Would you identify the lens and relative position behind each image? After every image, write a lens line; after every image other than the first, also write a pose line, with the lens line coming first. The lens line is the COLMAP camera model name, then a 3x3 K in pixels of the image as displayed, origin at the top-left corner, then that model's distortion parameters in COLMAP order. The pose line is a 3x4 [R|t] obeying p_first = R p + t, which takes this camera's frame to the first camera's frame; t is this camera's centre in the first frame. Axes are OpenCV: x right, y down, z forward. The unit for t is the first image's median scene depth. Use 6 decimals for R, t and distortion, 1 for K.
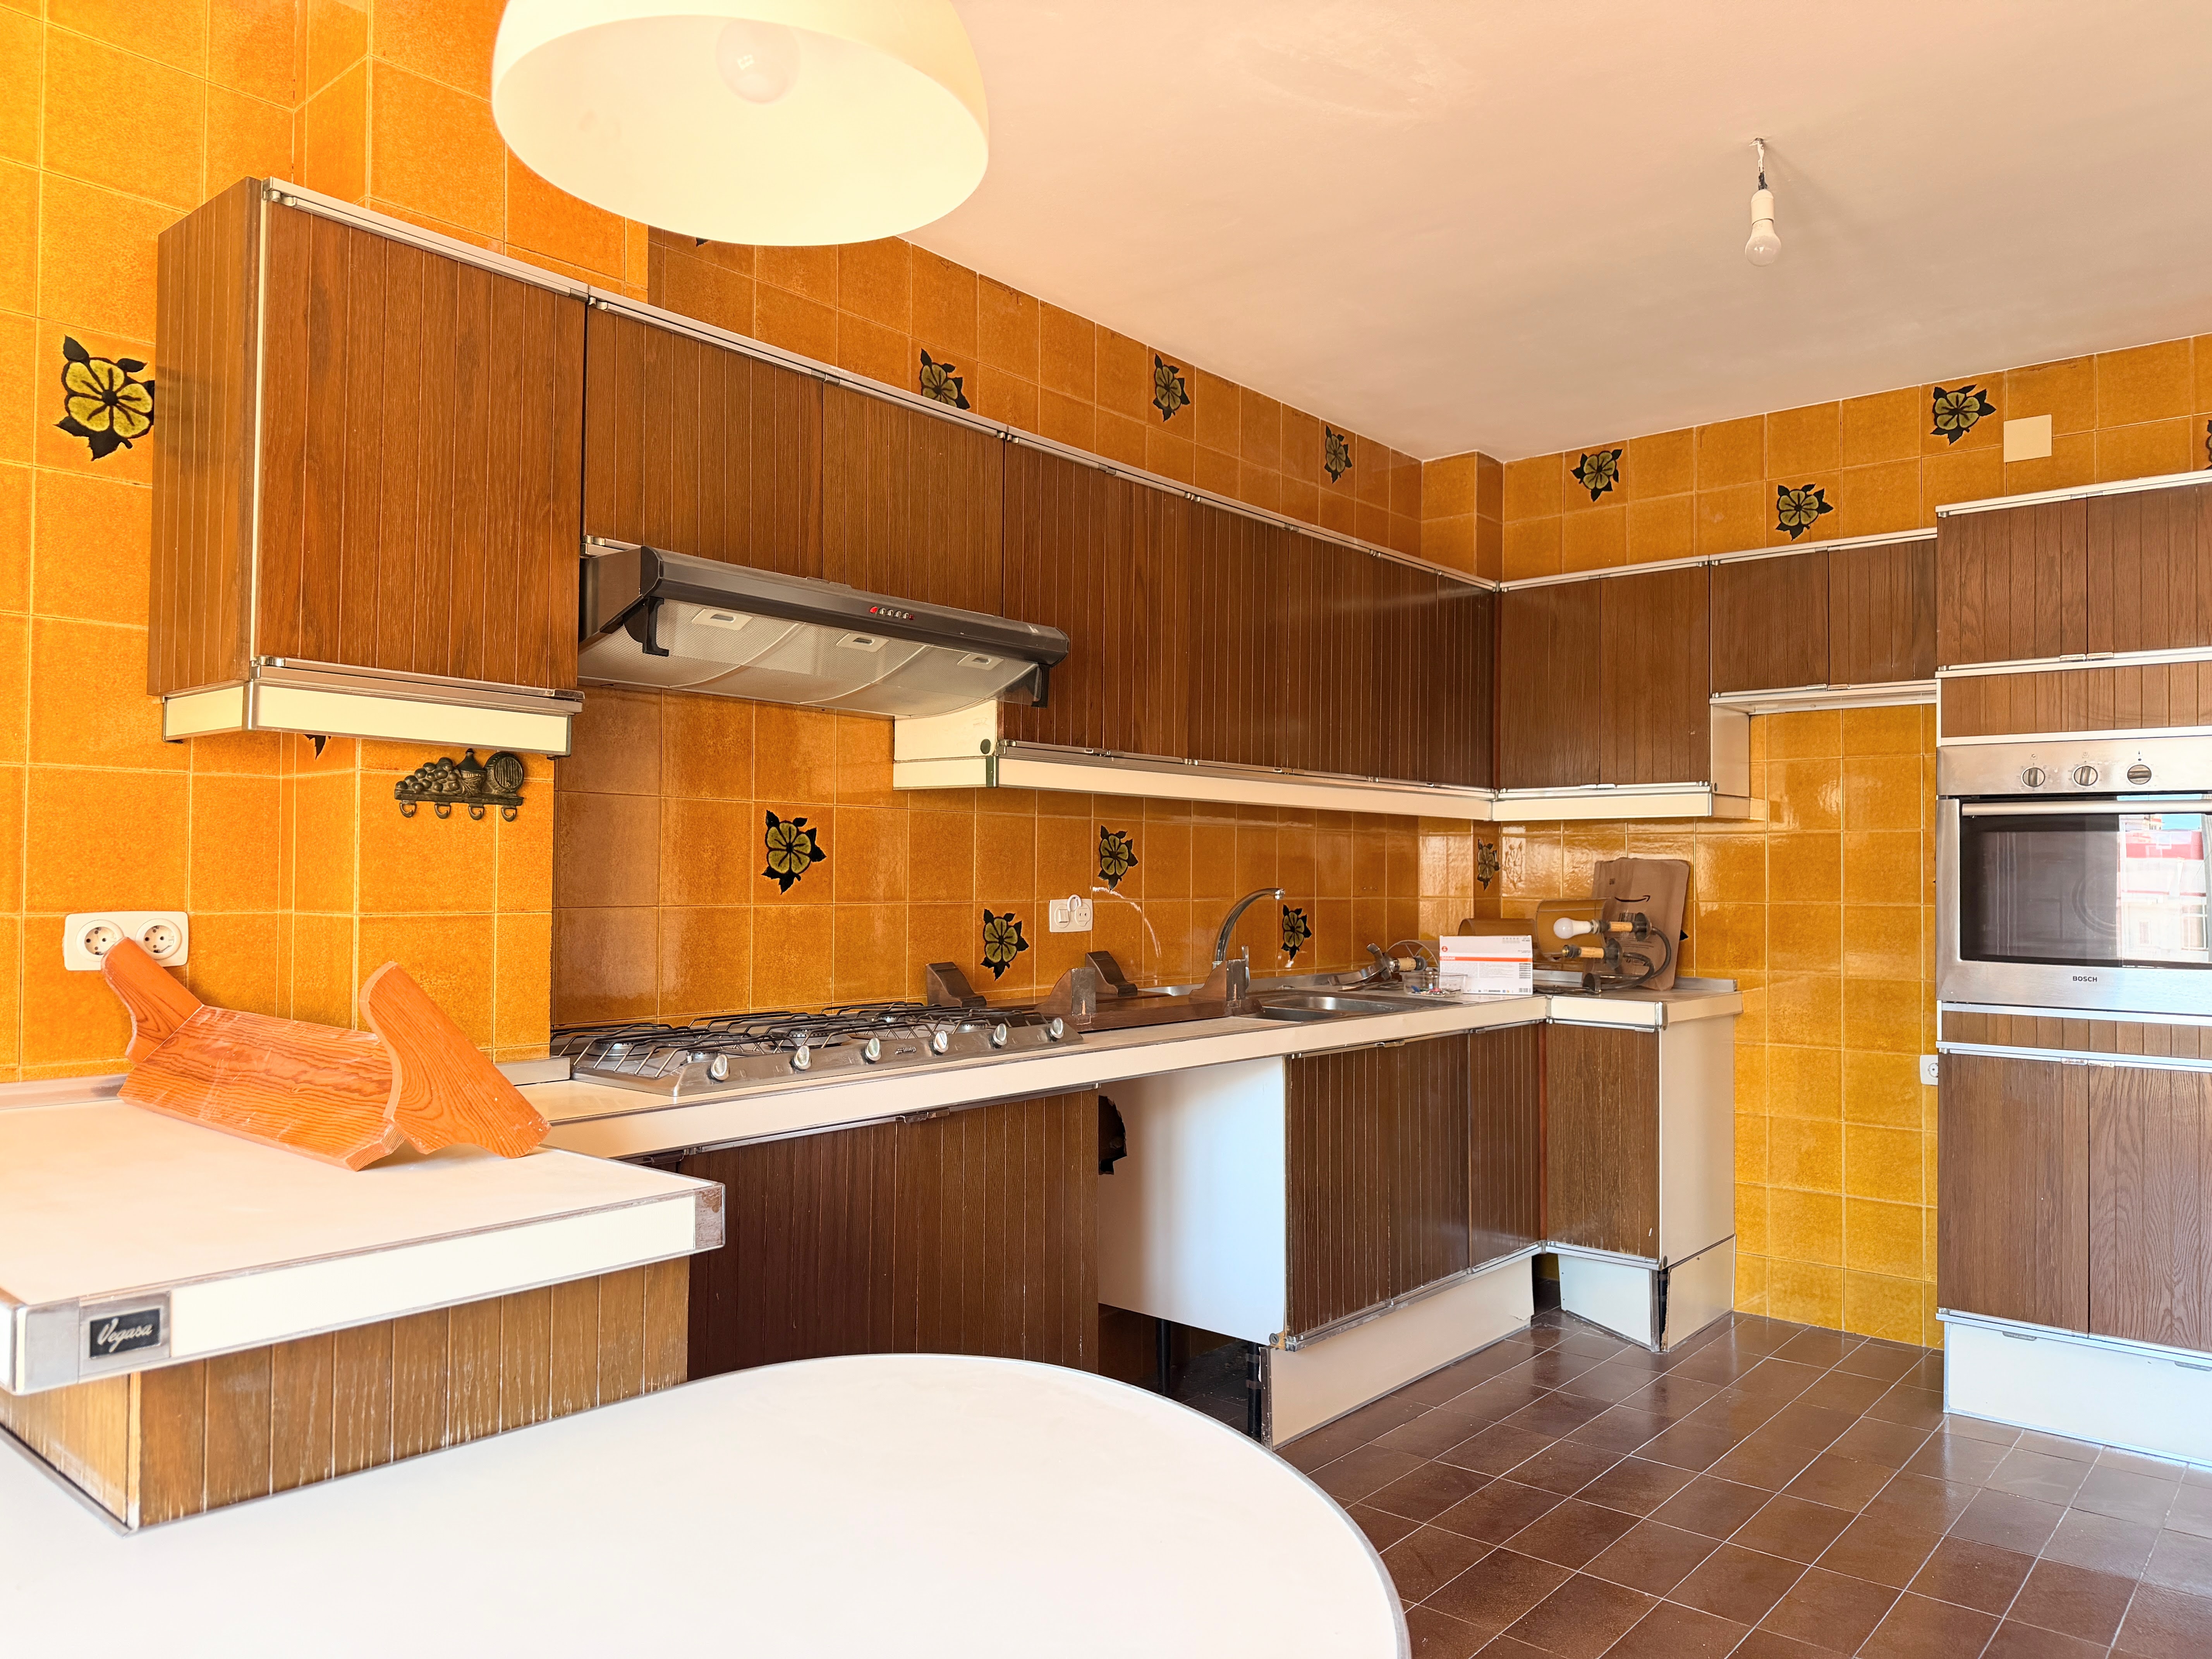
lens RADIAL K [[1542.9, 0, 1083.2], [0, 1542.9, 821.8], [0, 0, 1]] dist [0.060228, -0.084868]
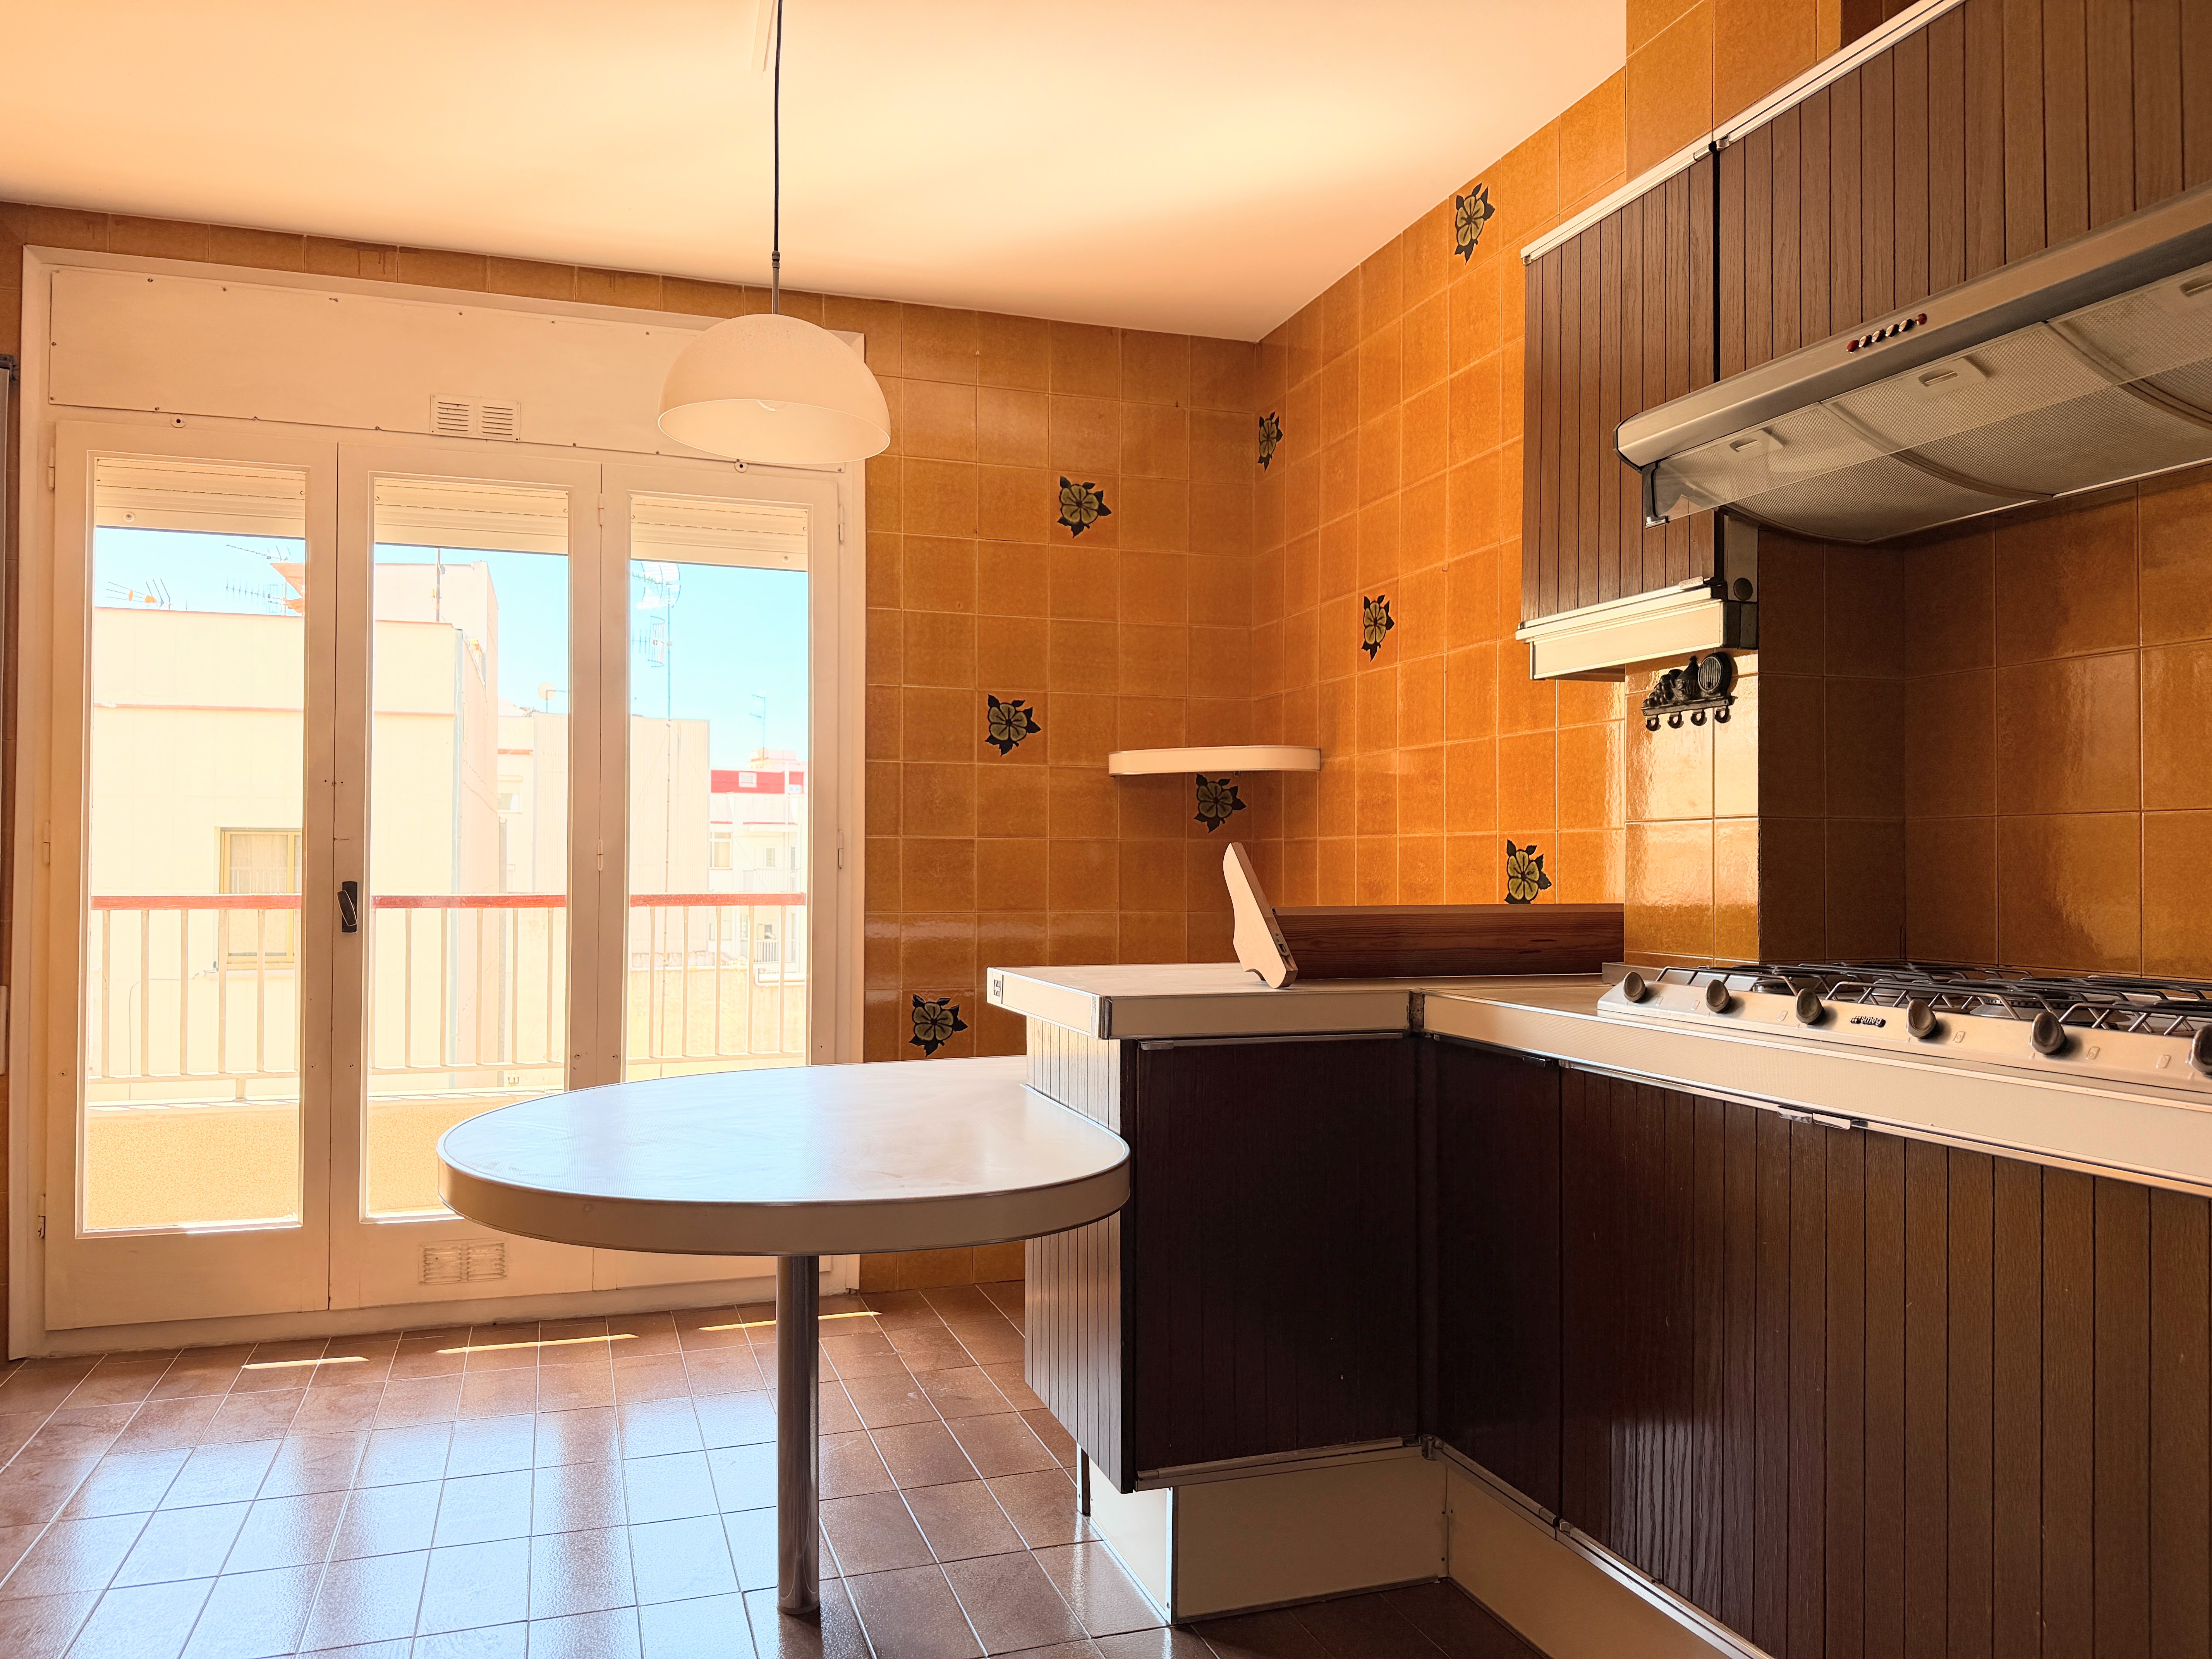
lens RADIAL K [[1542.9, 0, 1096.1], [0, 1542.9, 838.5], [0, 0, 1]] dist [0.060228, -0.084868]
pose [[-0.502560, -0.030925, -0.863989, 0.443863], [0.014960, 0.998899, -0.044456, 0.074219], [0.864413, -0.035267, -0.501544, 0.780465]]
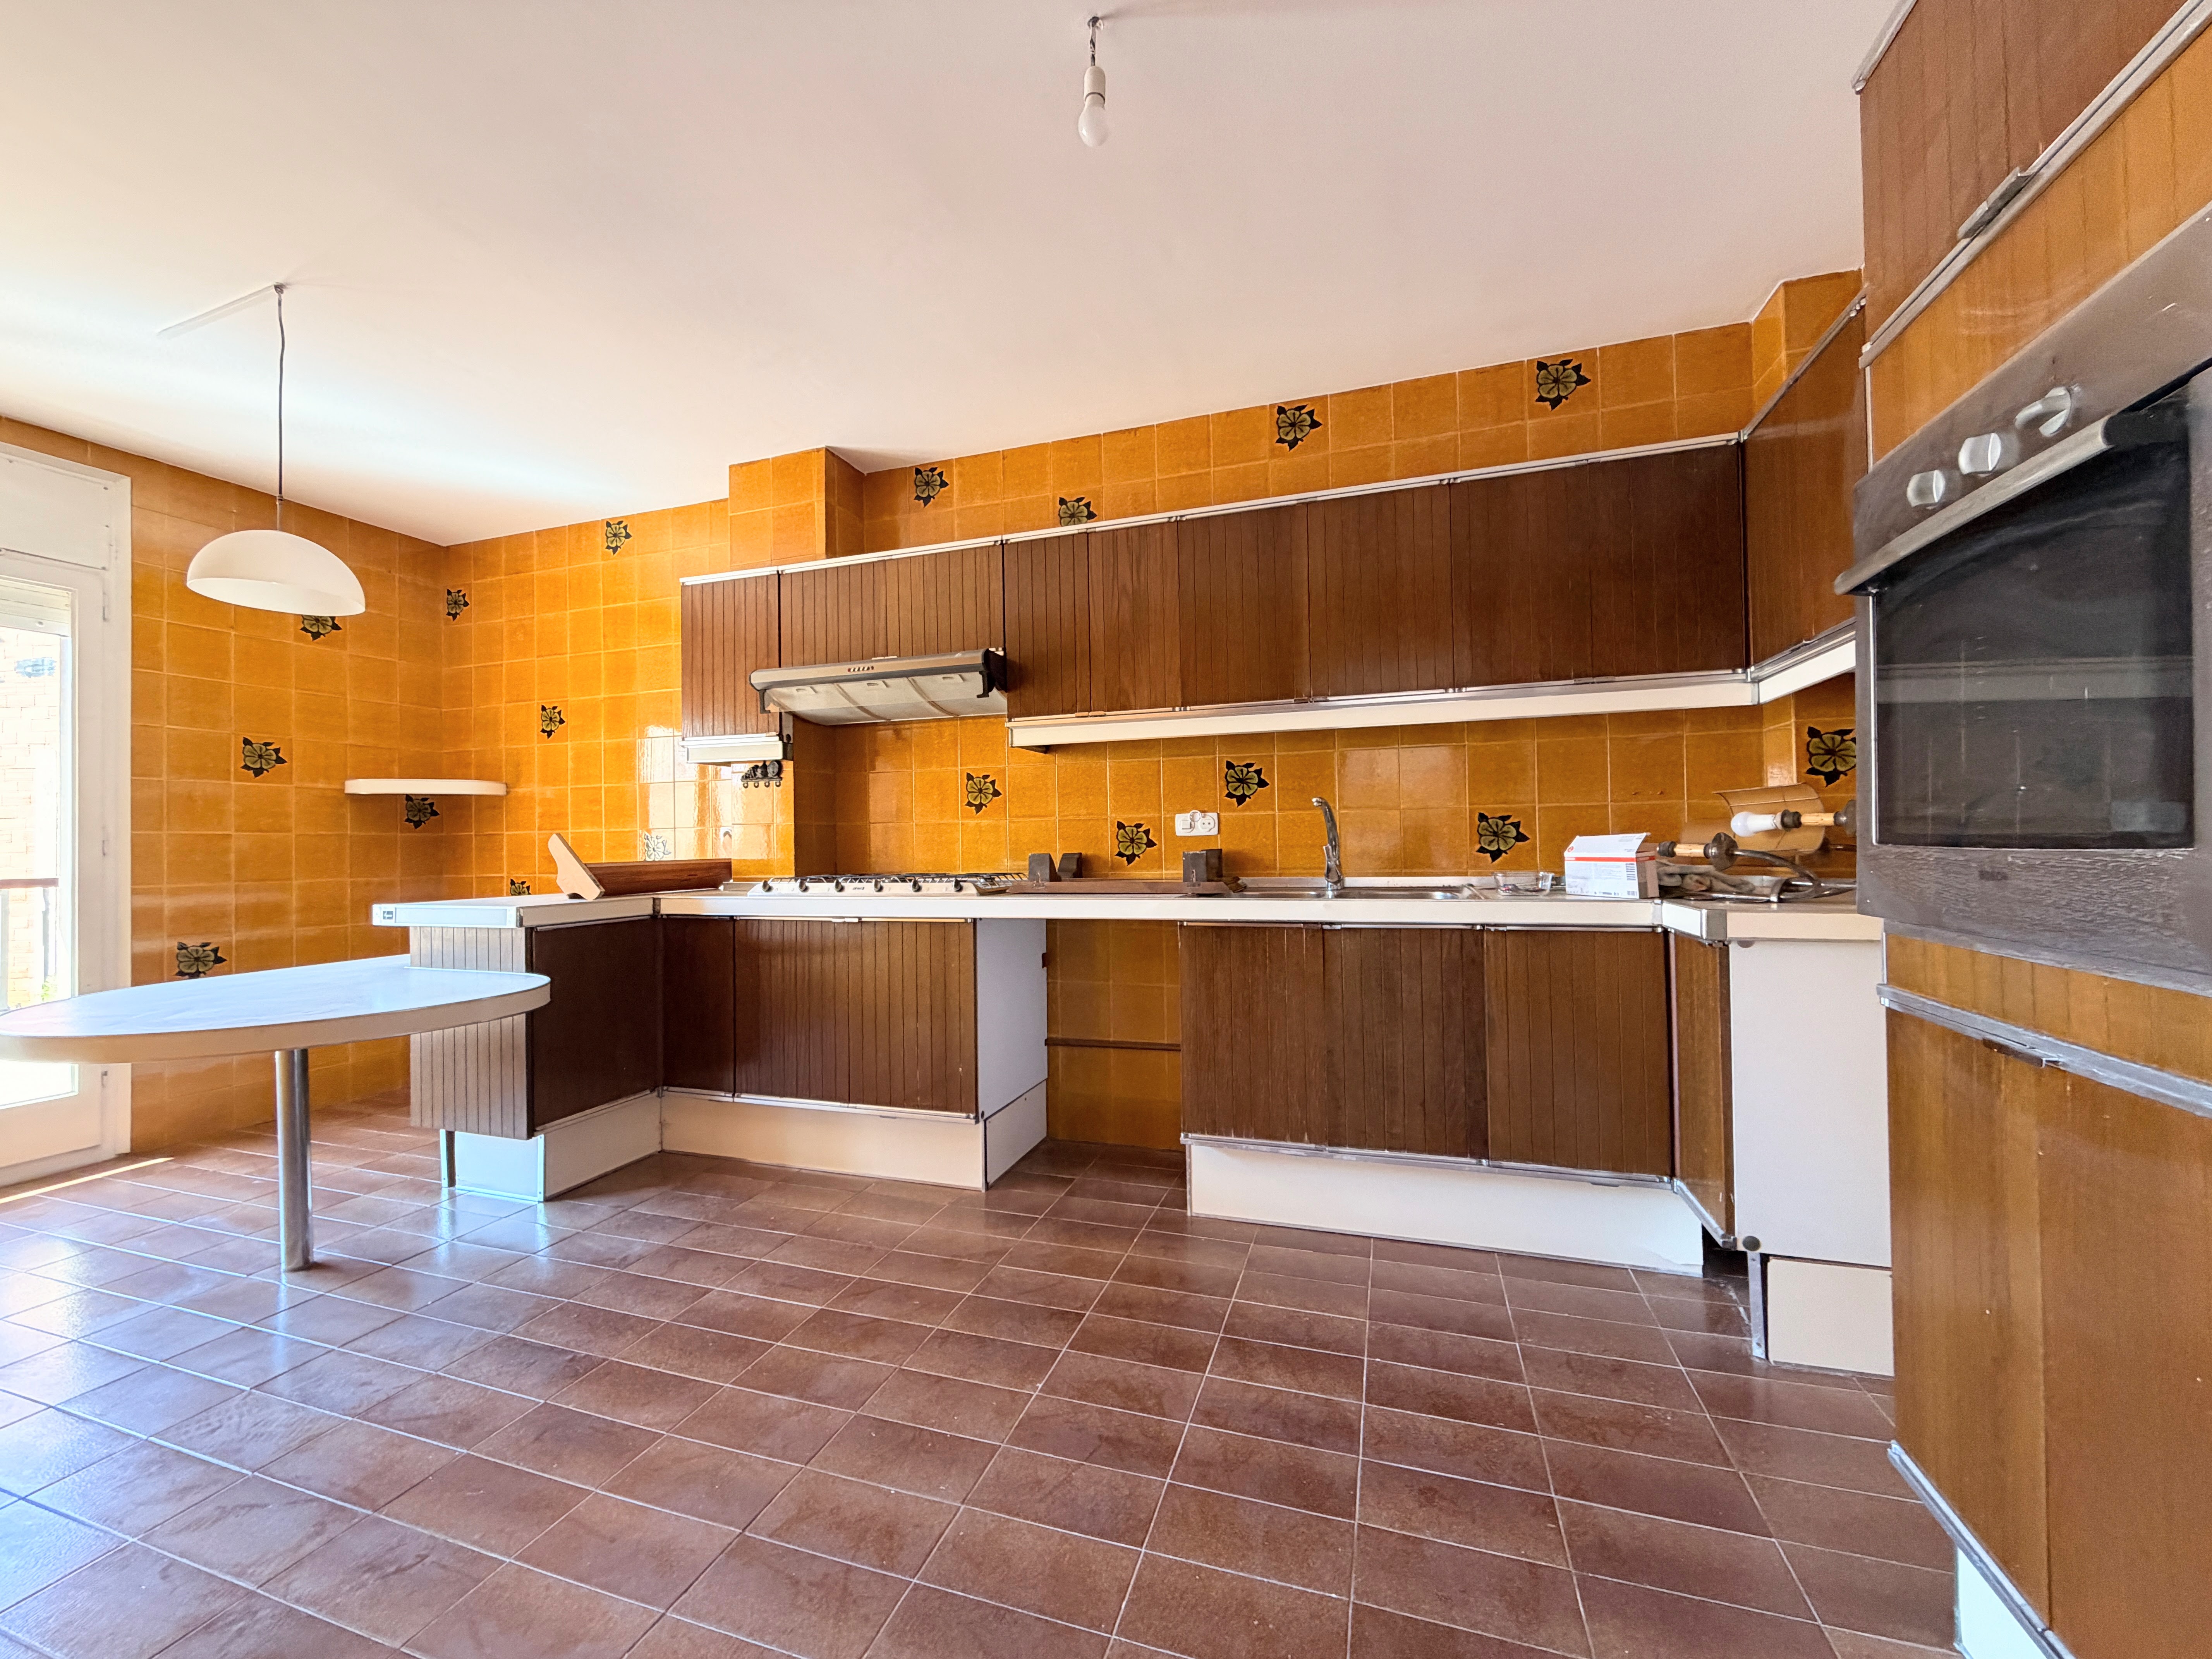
lens RADIAL K [[880.1, 0, 1097.4], [0, 880.1, 823.5], [0, 0, 1]] dist [-0.001131, 0.000533]
pose [[0.376235, -0.041237, -0.925606, 0.783399], [0.047565, 0.998551, -0.025153, 0.082083], [0.925303, -0.034563, 0.377651, 0.639727]]
